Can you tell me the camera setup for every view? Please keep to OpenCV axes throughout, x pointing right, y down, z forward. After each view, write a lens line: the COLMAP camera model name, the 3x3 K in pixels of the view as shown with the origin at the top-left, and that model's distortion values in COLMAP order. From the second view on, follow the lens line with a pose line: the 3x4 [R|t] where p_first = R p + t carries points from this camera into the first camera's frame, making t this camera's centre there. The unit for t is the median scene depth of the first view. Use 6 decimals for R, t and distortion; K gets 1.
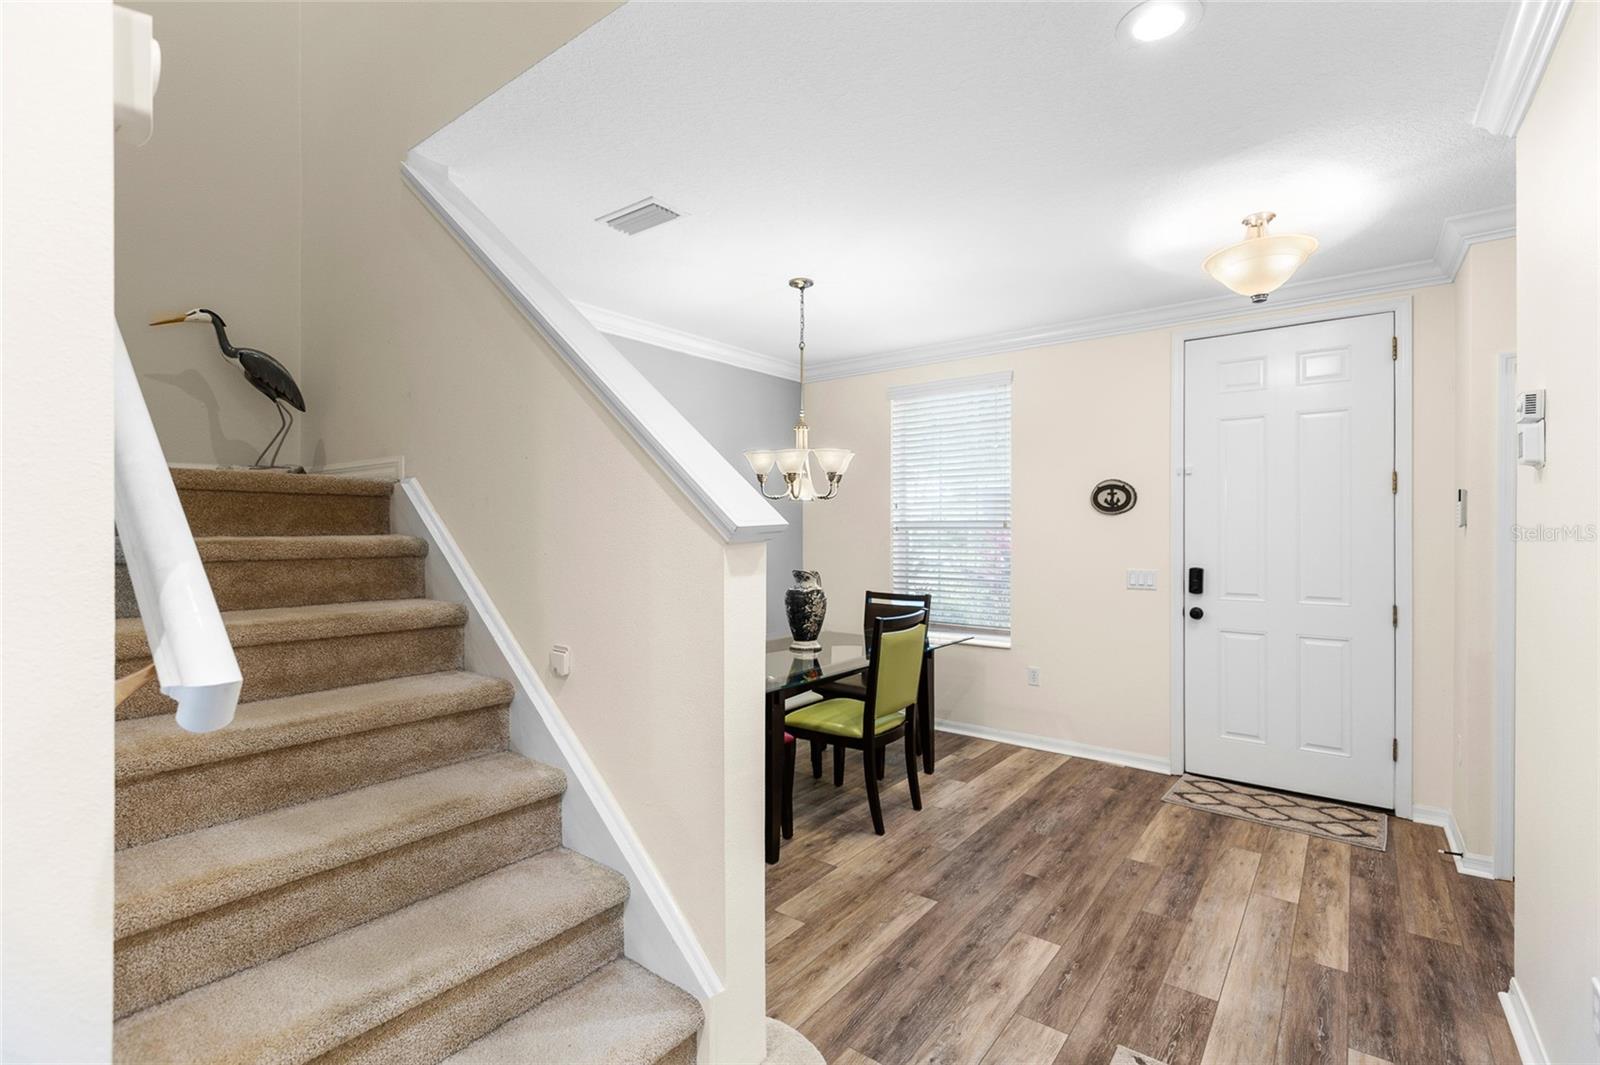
lens RADIAL K [[731.0, 0, 800.0], [0, 731.0, 532.5], [0, 0, 1]] dist [0.005514, 0.000870]
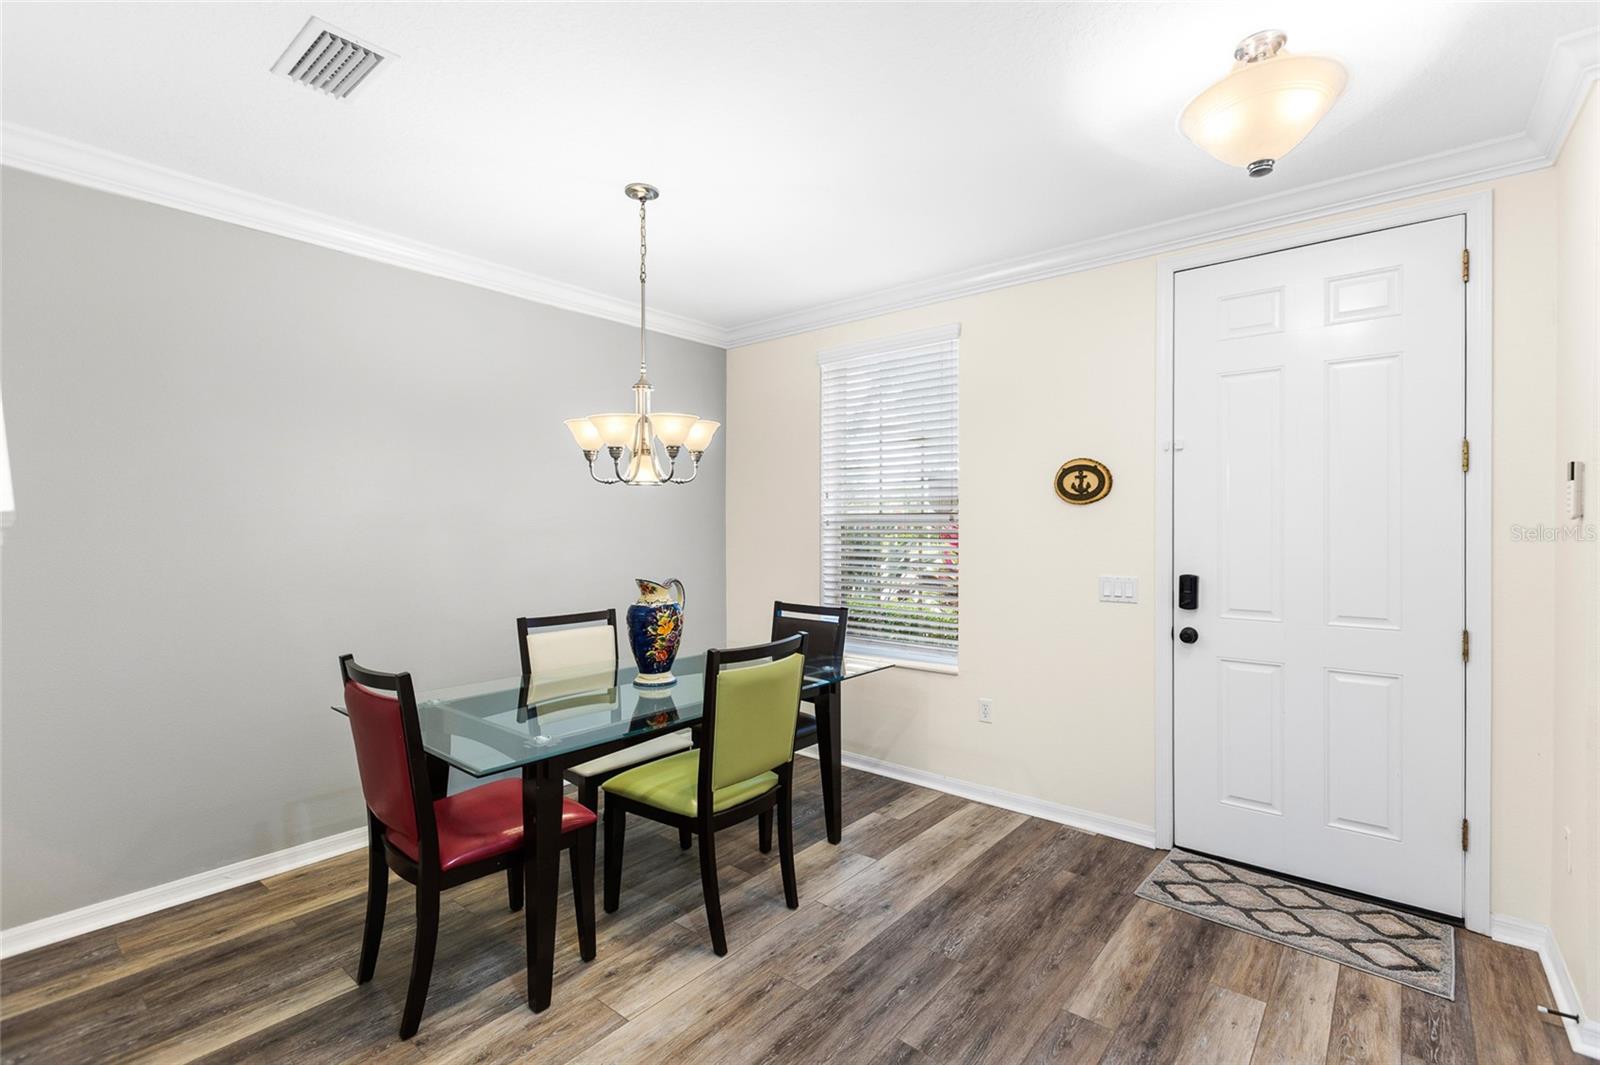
lens RADIAL K [[728.6, 0, 808.2], [0, 728.6, 529.9], [0, 0, 1]] dist [0.004304, 0.000616]
pose [[0.999448, -0.001016, -0.033198, 0.201079], [0.001159, 0.999990, 0.004280, -0.001406], [0.033193, -0.004316, 0.999440, 0.274978]]
